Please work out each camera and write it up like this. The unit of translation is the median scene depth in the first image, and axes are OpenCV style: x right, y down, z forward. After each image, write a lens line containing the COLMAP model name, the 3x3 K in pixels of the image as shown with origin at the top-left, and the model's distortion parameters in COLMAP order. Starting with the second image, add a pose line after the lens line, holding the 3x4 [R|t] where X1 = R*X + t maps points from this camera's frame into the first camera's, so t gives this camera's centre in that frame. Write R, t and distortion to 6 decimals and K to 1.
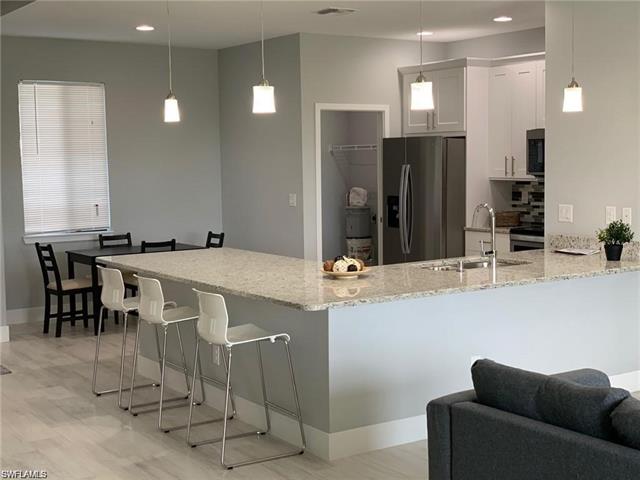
lens RADIAL K [[948.3, 0, 322.5], [0, 948.3, 230.4], [0, 0, 1]] dist [0.110261, -0.130374]
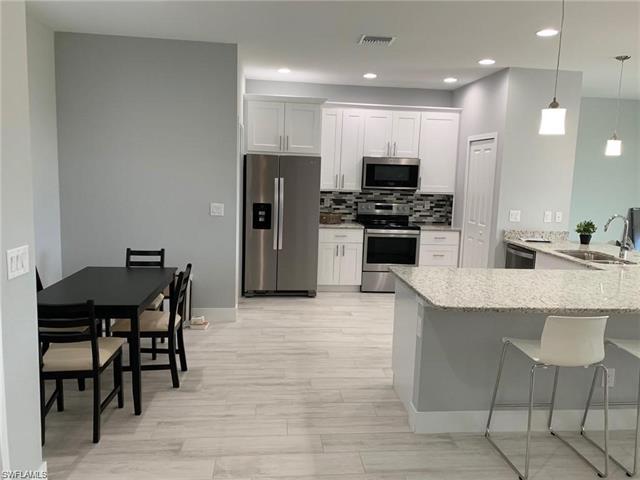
lens RADIAL K [[484.9, 0, 321.0], [0, 484.9, 236.7], [0, 0, 1]] dist [0.056996, -0.092271]
pose [[0.467621, -0.084520, 0.879879, -0.647397], [0.028380, 0.996340, 0.080624, -0.061895], [-0.883473, -0.012730, 0.468308, 0.963496]]
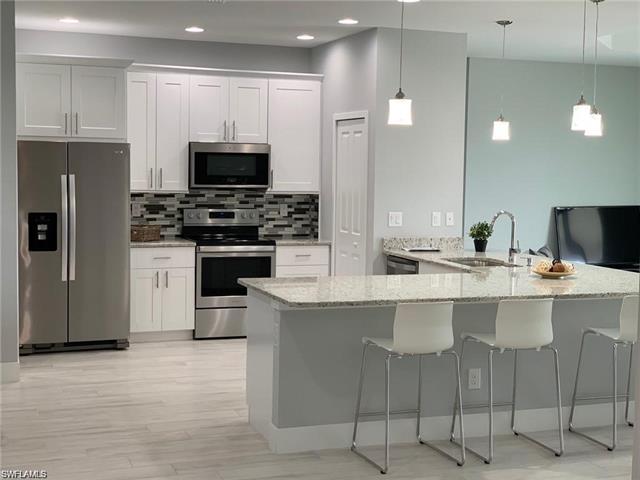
lens RADIAL K [[948.3, 0, 322.5], [0, 948.3, 230.4], [0, 0, 1]] dist [0.110261, -0.130374]
pose [[0.234913, -0.044780, 0.970984, -0.986635], [0.056314, 0.997887, 0.032396, -0.050946], [-0.970384, 0.047070, 0.236939, 0.859177]]
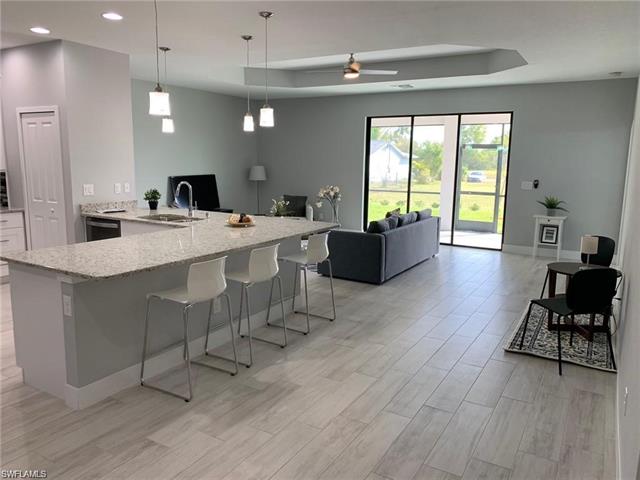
lens RADIAL K [[484.9, 0, 321.0], [0, 484.9, 236.7], [0, 0, 1]] dist [0.056996, -0.092271]
pose [[-0.429746, -0.134773, 0.892835, -0.705874], [0.062528, 0.981983, 0.178326, -0.066980], [-0.900782, 0.132462, -0.413576, 1.062927]]
